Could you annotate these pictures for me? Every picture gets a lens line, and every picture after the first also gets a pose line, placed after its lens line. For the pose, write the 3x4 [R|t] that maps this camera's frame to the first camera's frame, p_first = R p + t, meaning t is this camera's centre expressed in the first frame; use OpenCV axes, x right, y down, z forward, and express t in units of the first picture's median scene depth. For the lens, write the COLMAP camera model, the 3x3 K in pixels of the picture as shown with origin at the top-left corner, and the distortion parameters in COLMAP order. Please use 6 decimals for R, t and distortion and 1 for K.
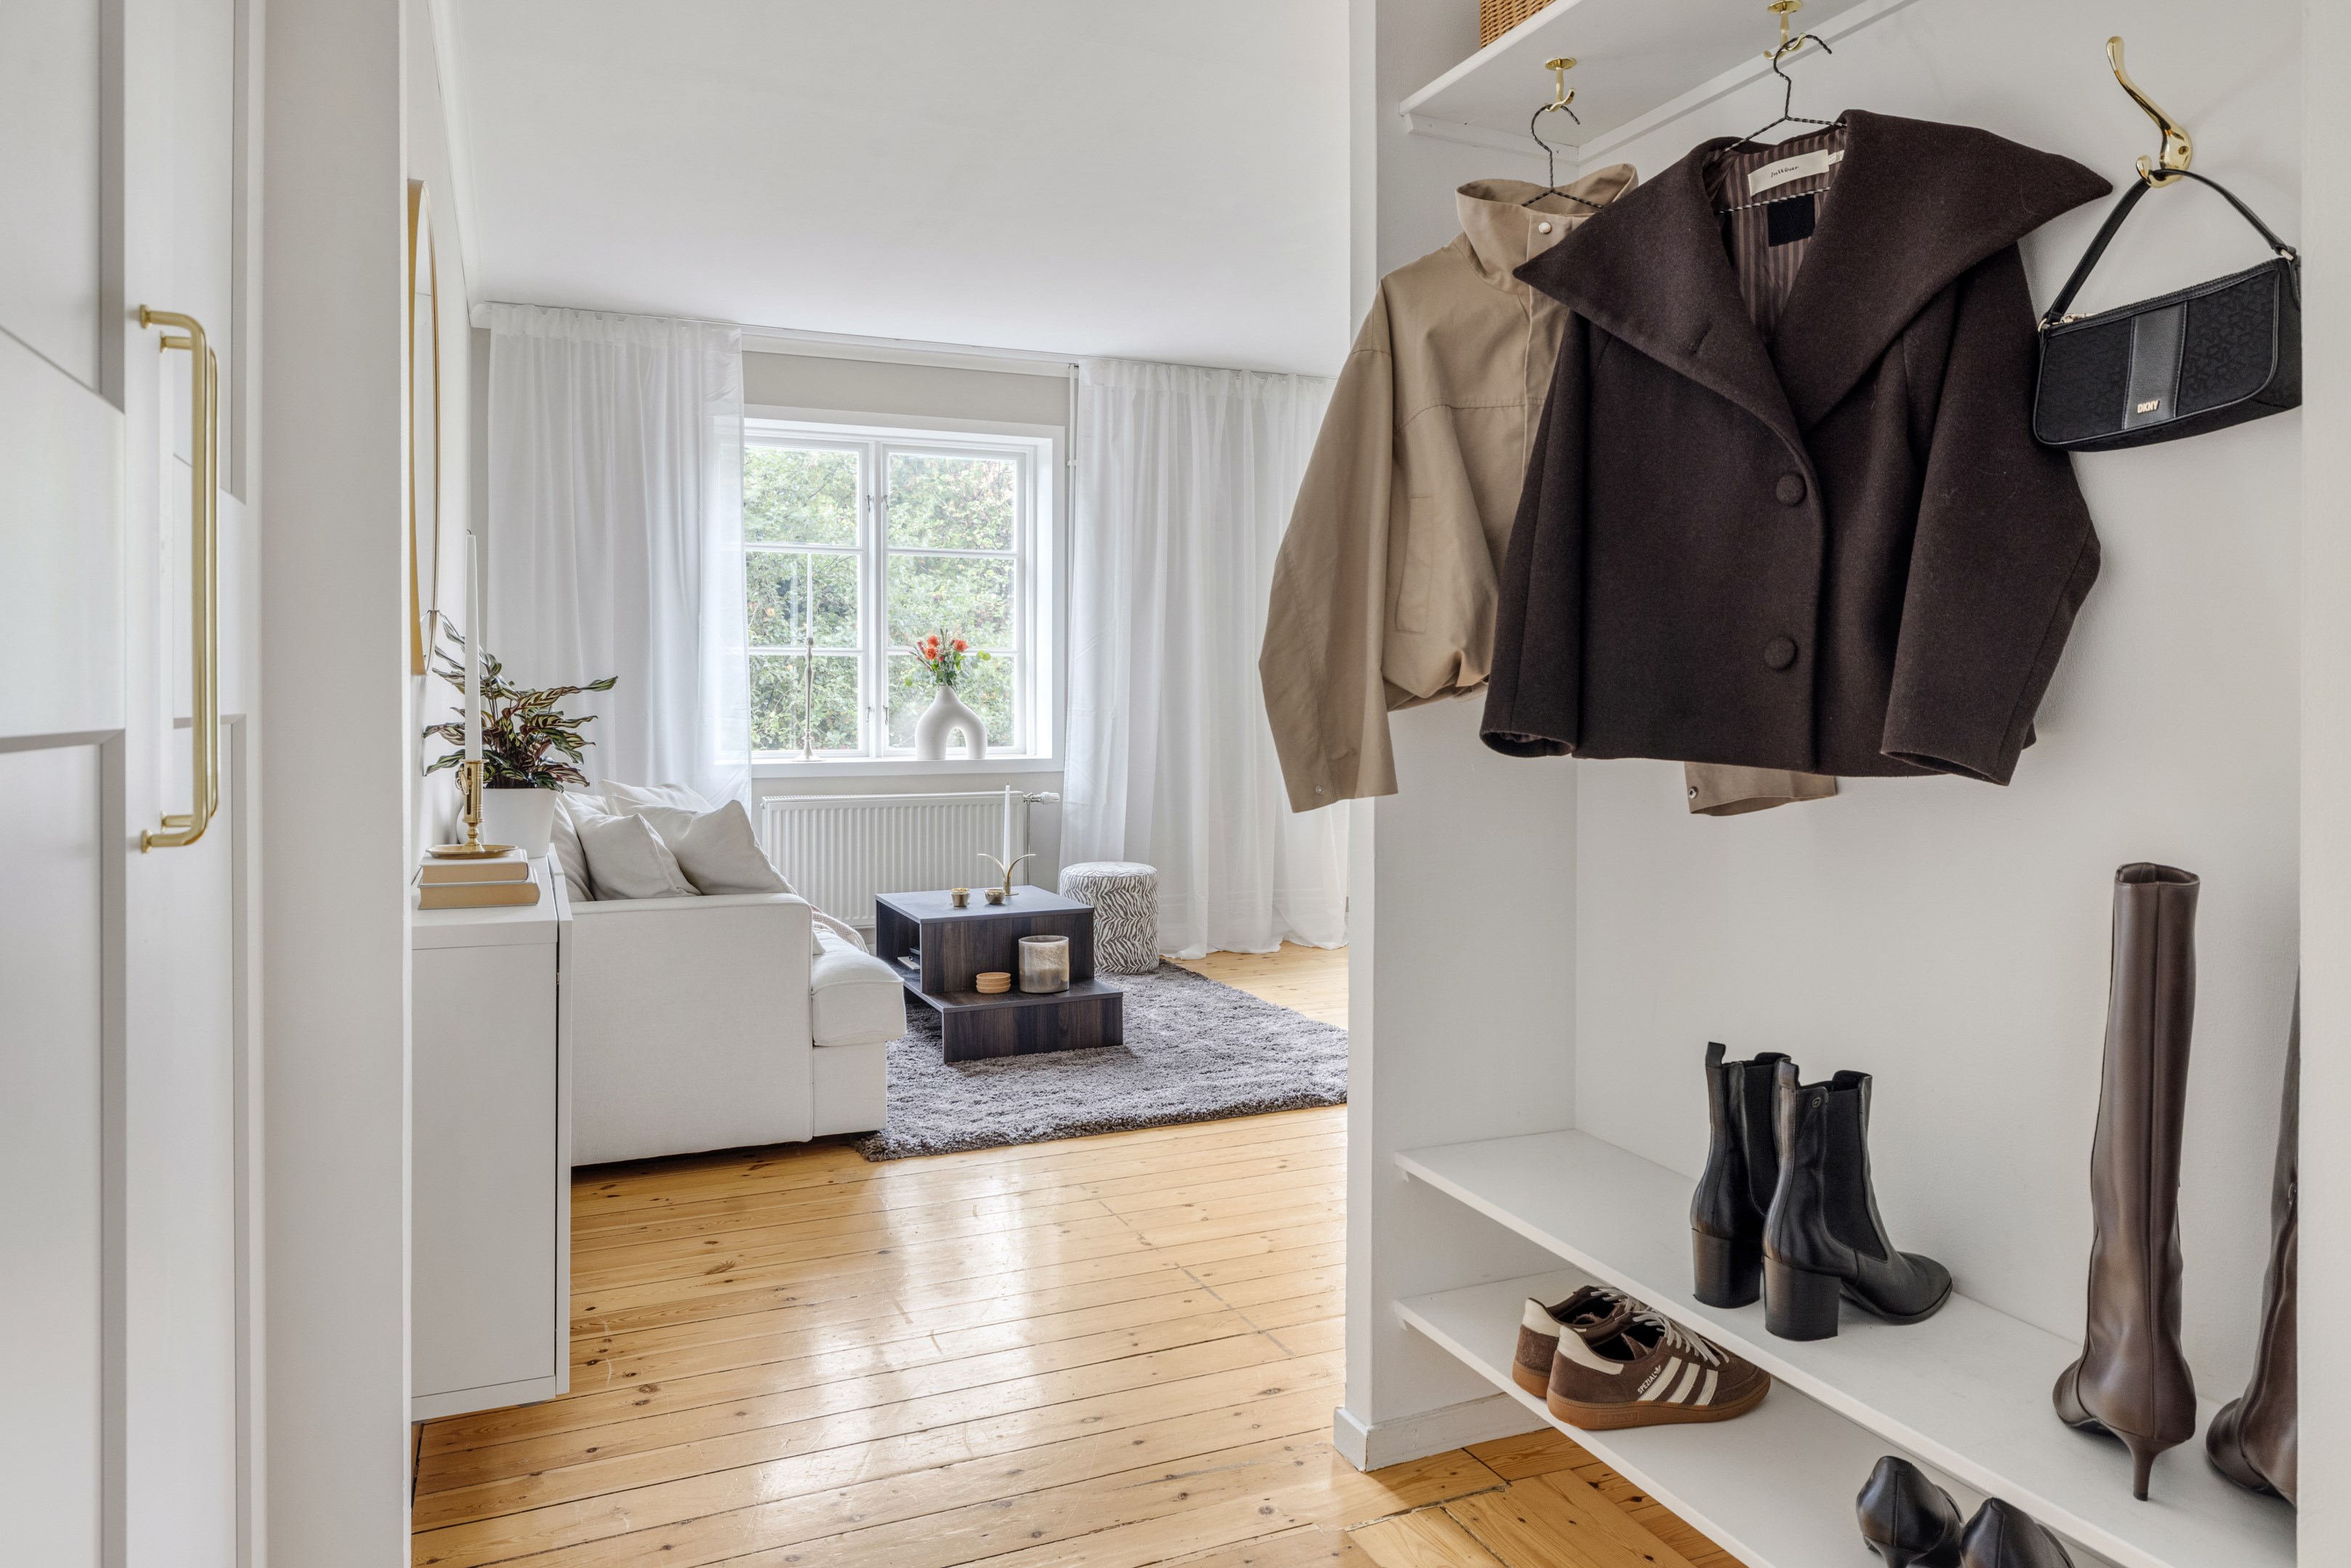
lens RADIAL K [[1538.5, 0, 1186.2], [0, 1538.5, 702.5], [0, 0, 1]] dist [-0.002259, -0.001023]
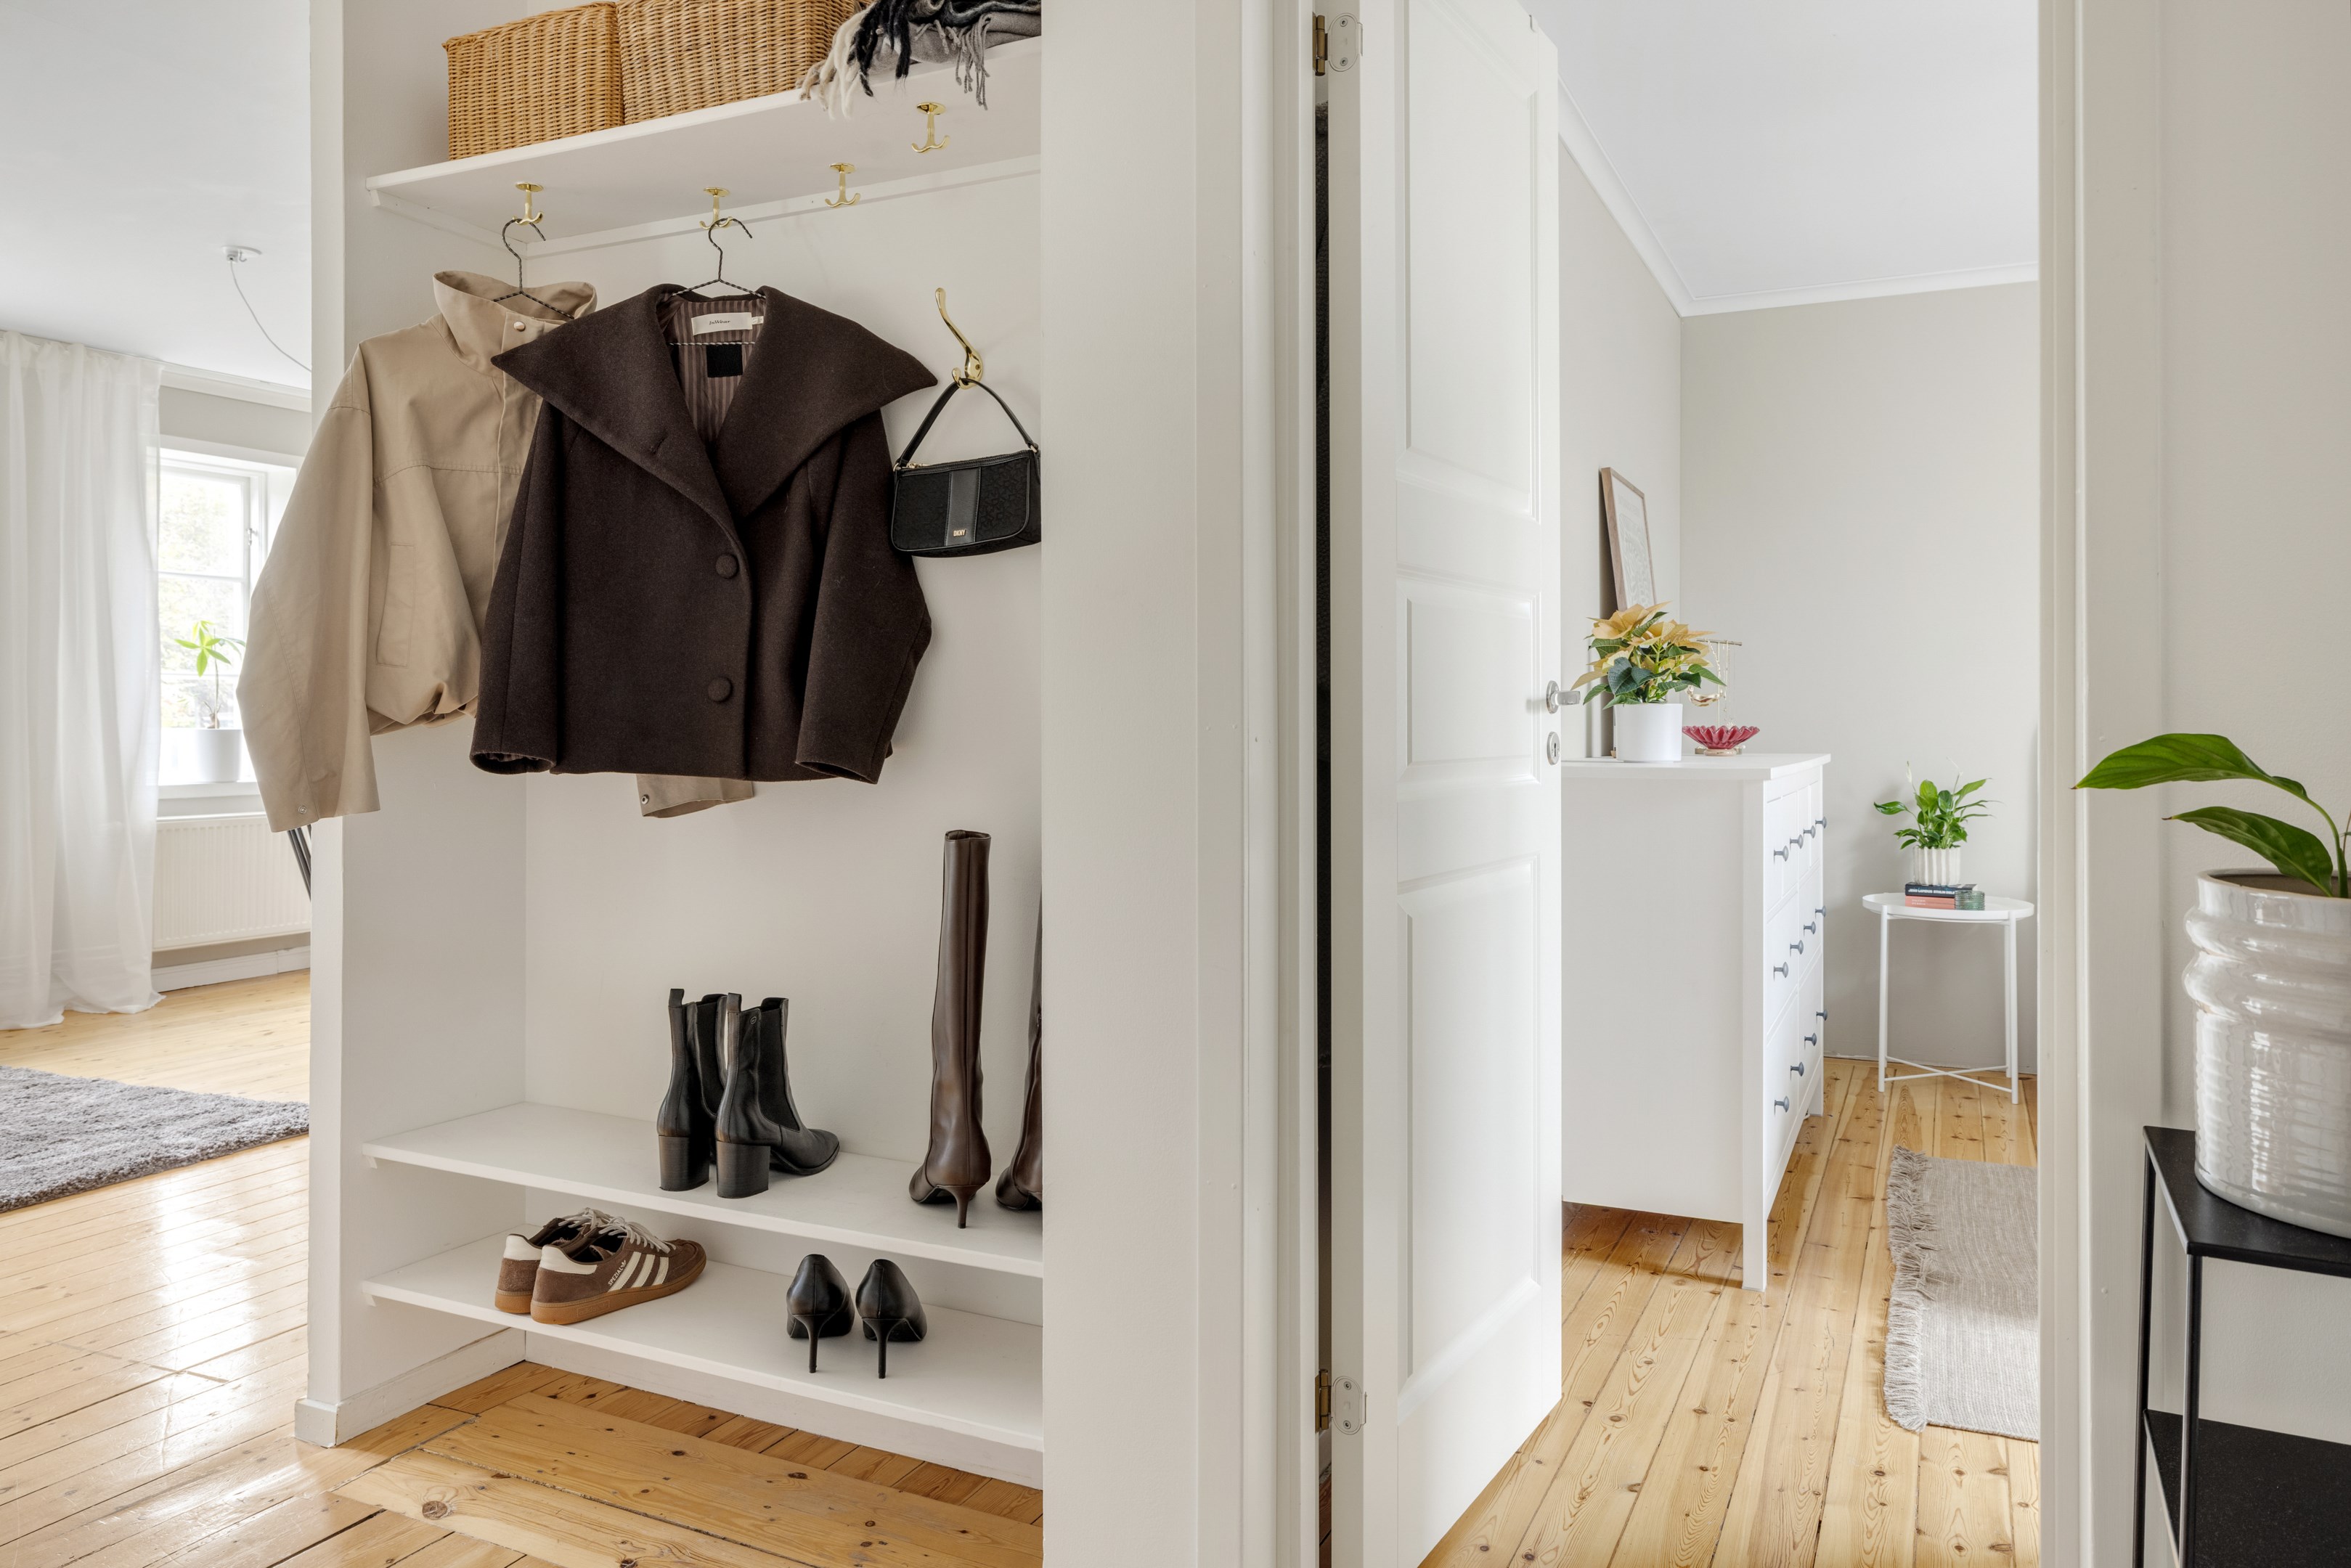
lens RADIAL K [[1595.3, 0, 1174.1], [0, 1595.3, 738.7], [0, 0, 1]] dist [0.002792, 0.001400]
pose [[0.758664, -0.008981, 0.651421, -0.192868], [0.003879, 0.999950, 0.009268, -0.001069], [-0.651471, -0.004504, 0.758660, -0.267931]]
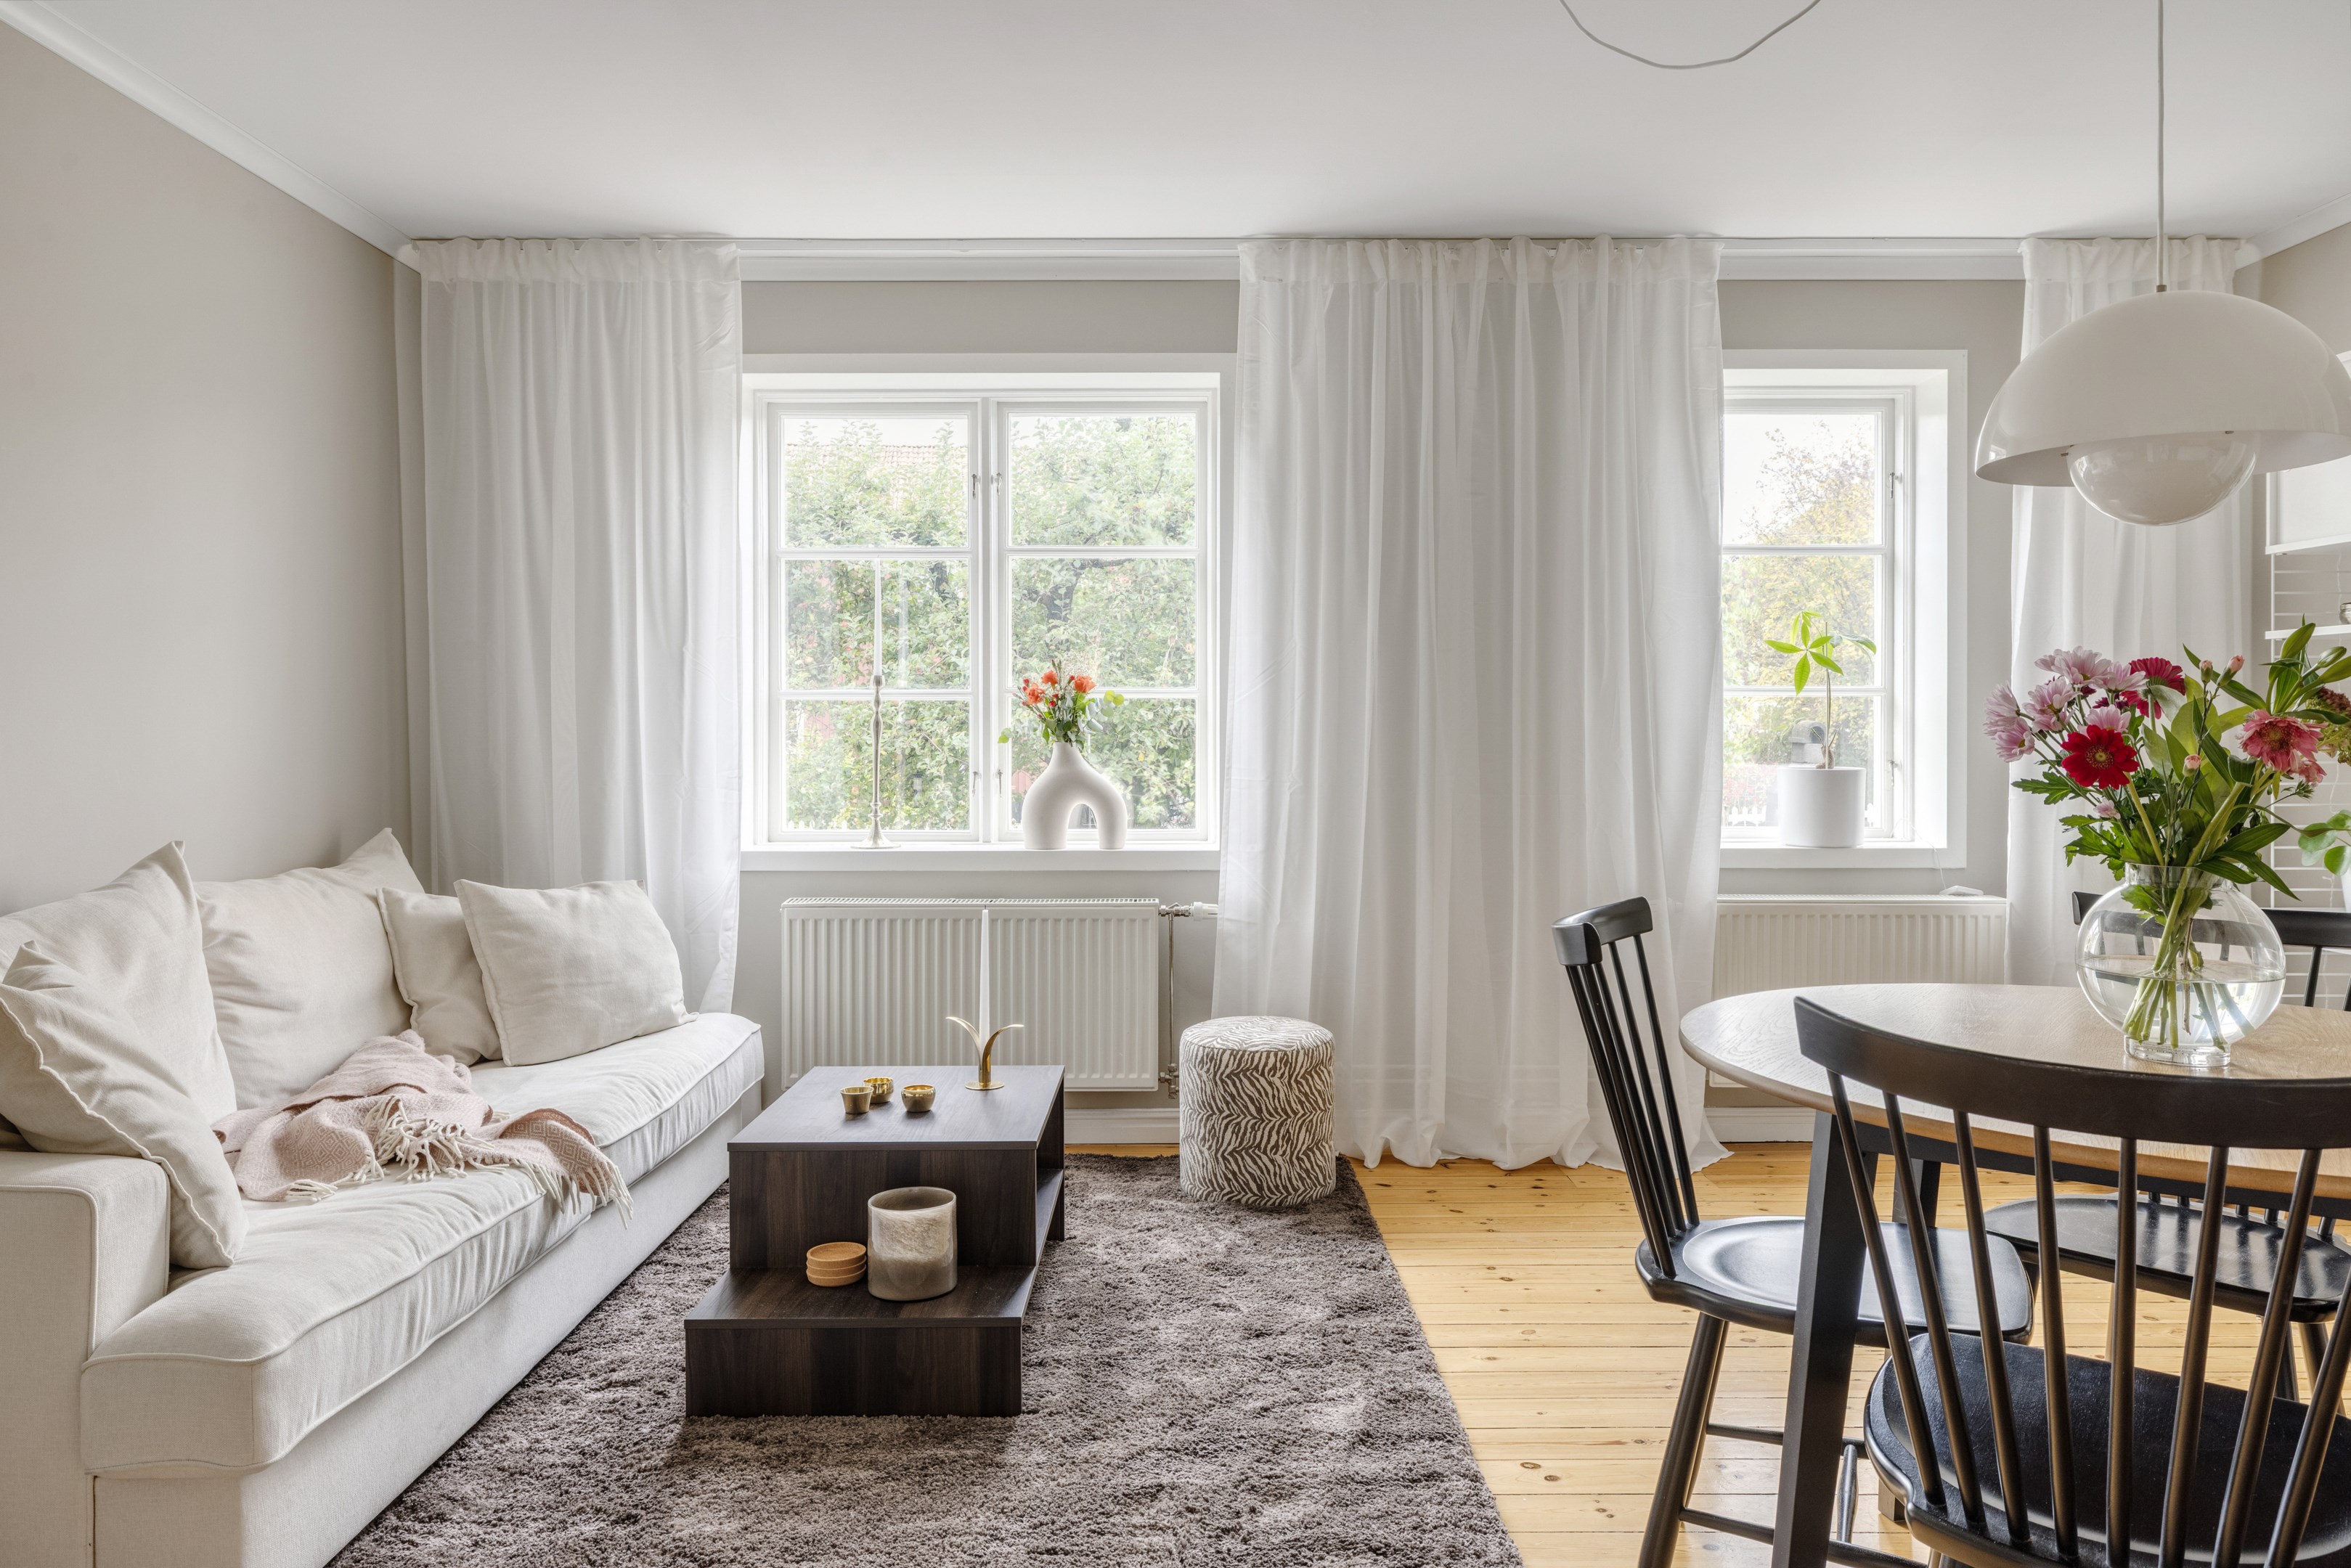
lens RADIAL K [[1595.3, 0, 1174.1], [0, 1595.3, 738.7], [0, 0, 1]] dist [0.002792, 0.001400]
pose [[0.919264, 0.004157, -0.393620, 0.634867], [-0.001401, 0.999972, 0.007289, -0.065942], [0.393639, -0.006149, 0.919244, 1.339171]]
